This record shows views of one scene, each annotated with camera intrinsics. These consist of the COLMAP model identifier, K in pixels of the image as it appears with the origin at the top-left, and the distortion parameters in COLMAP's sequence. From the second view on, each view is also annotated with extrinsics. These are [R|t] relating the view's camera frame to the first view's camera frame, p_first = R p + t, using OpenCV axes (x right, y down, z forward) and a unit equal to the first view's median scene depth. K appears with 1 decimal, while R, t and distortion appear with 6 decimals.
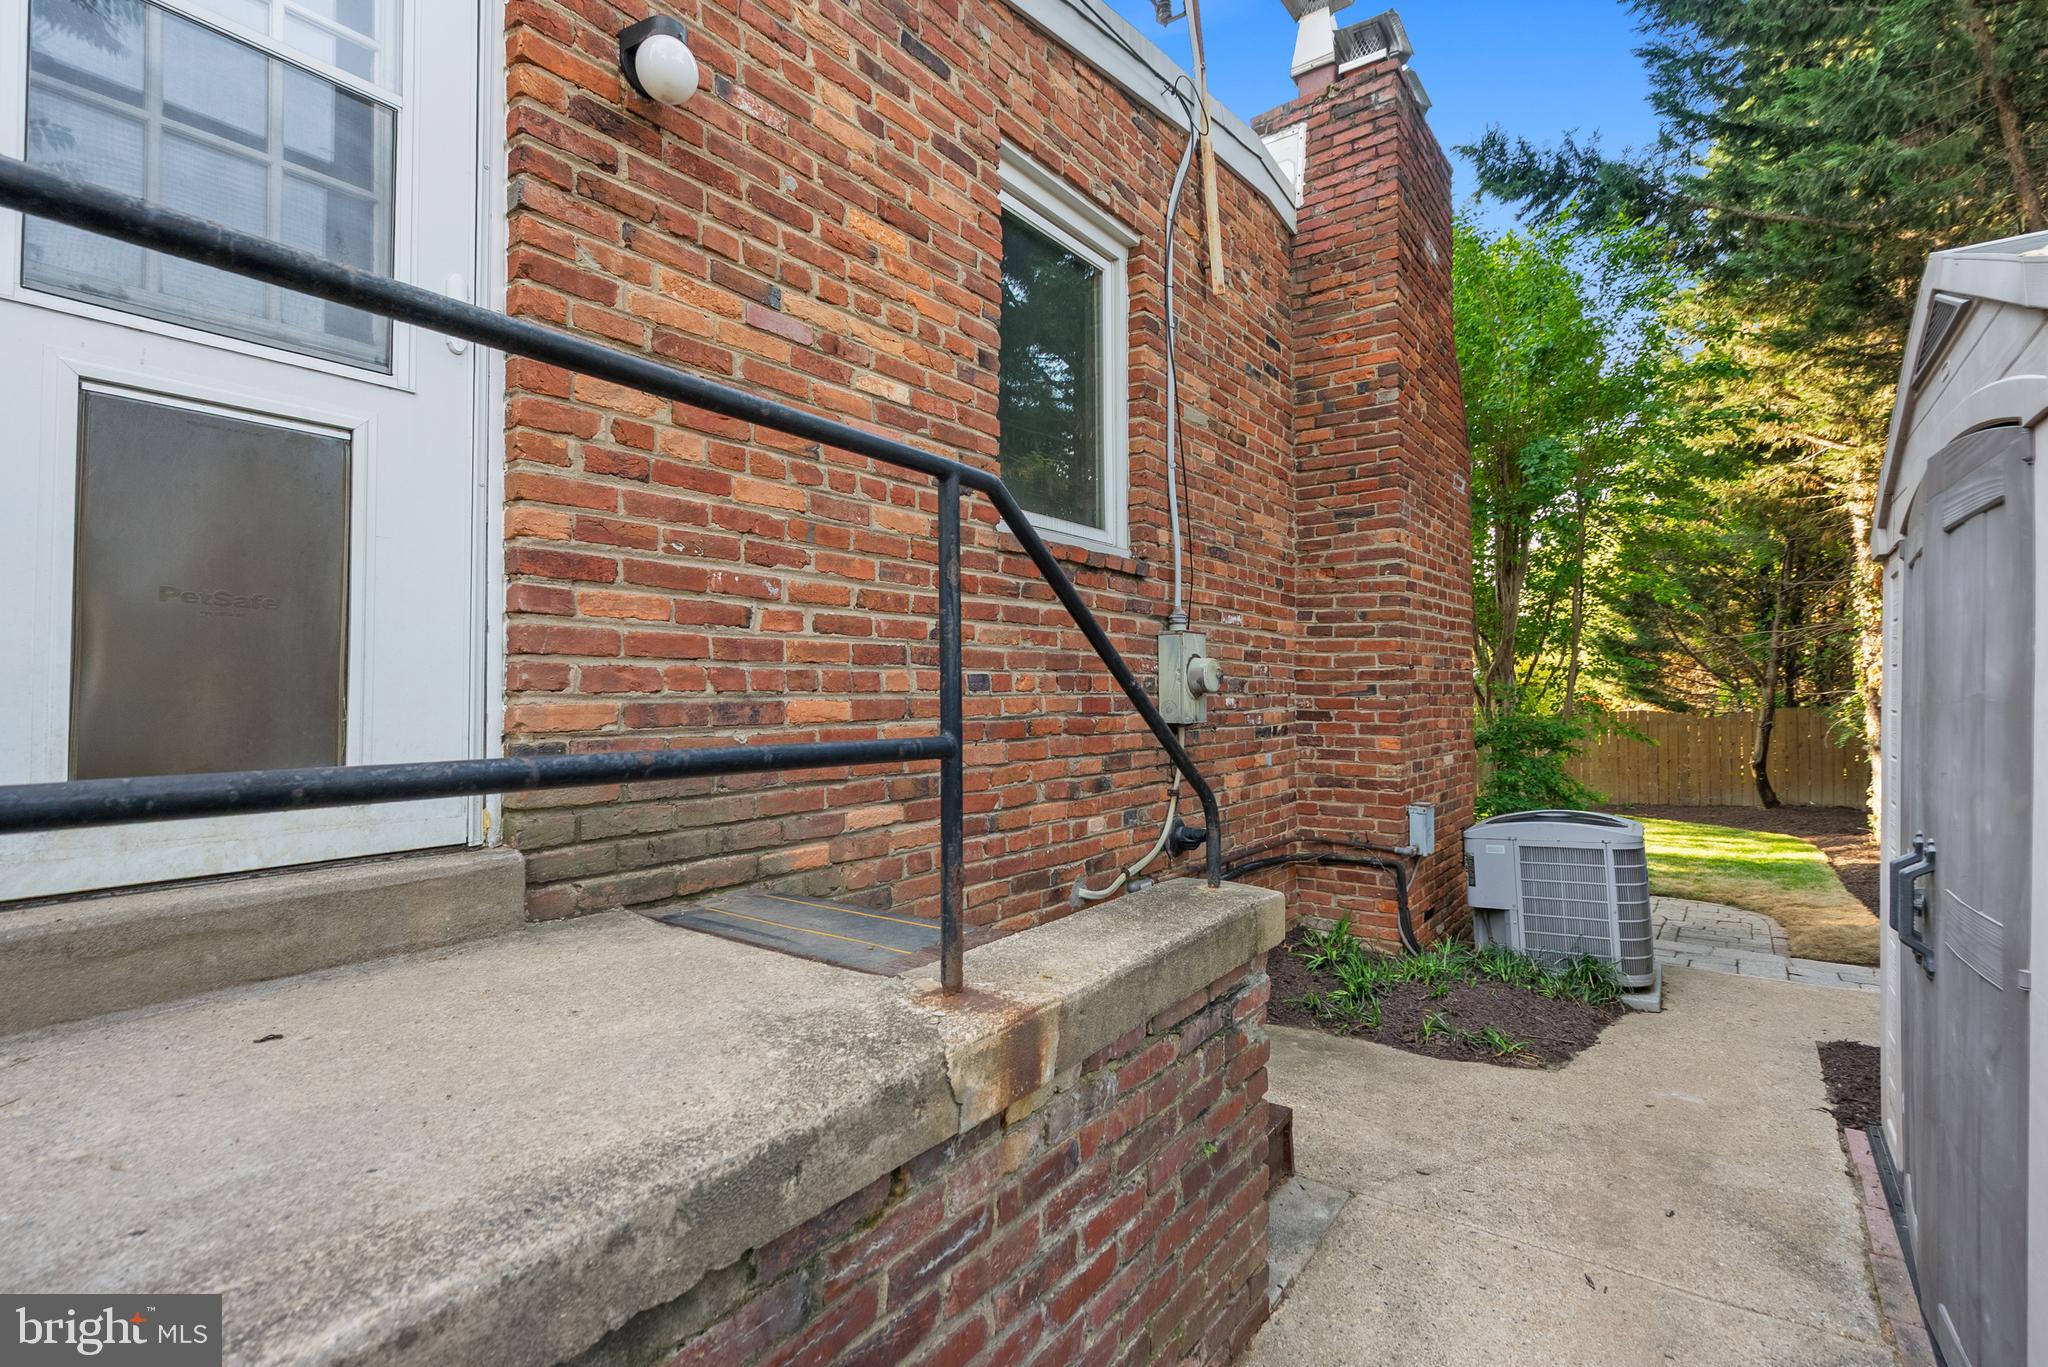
lens RADIAL K [[923.8, 0, 1026.4], [0, 923.8, 663.2], [0, 0, 1]] dist [-0.000469, 0.000585]
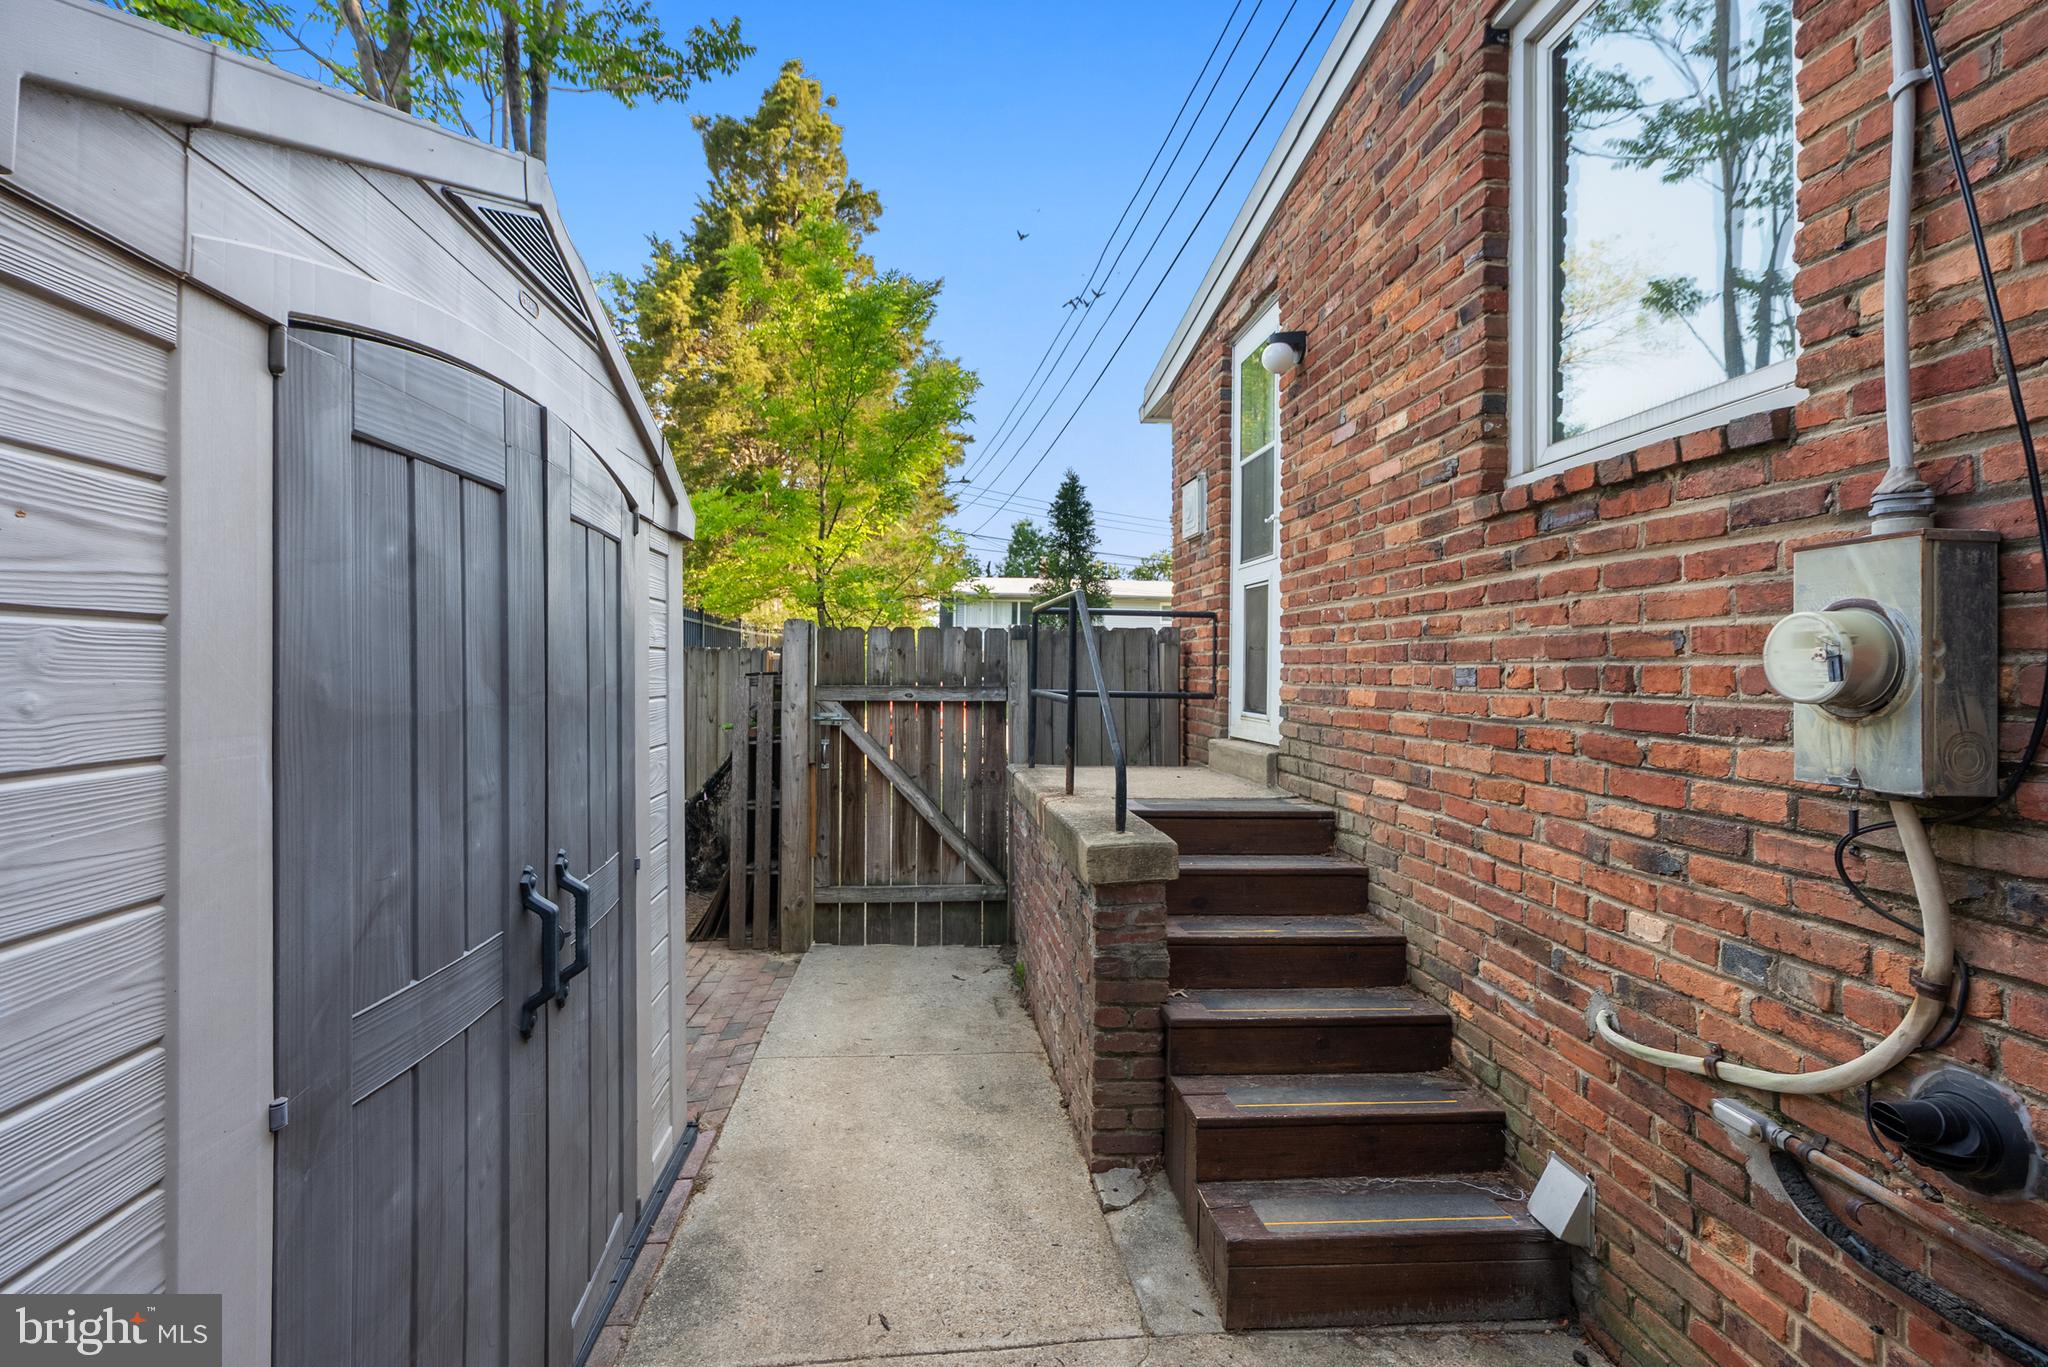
lens RADIAL K [[923.8, 0, 1026.4], [0, 923.8, 663.2], [0, 0, 1]] dist [-0.000469, 0.000585]
pose [[-0.724900, -0.023718, -0.688446, 0.799213], [-0.003146, 0.999511, -0.031122, 0.033308], [0.688847, -0.020394, -0.724620, 1.233169]]
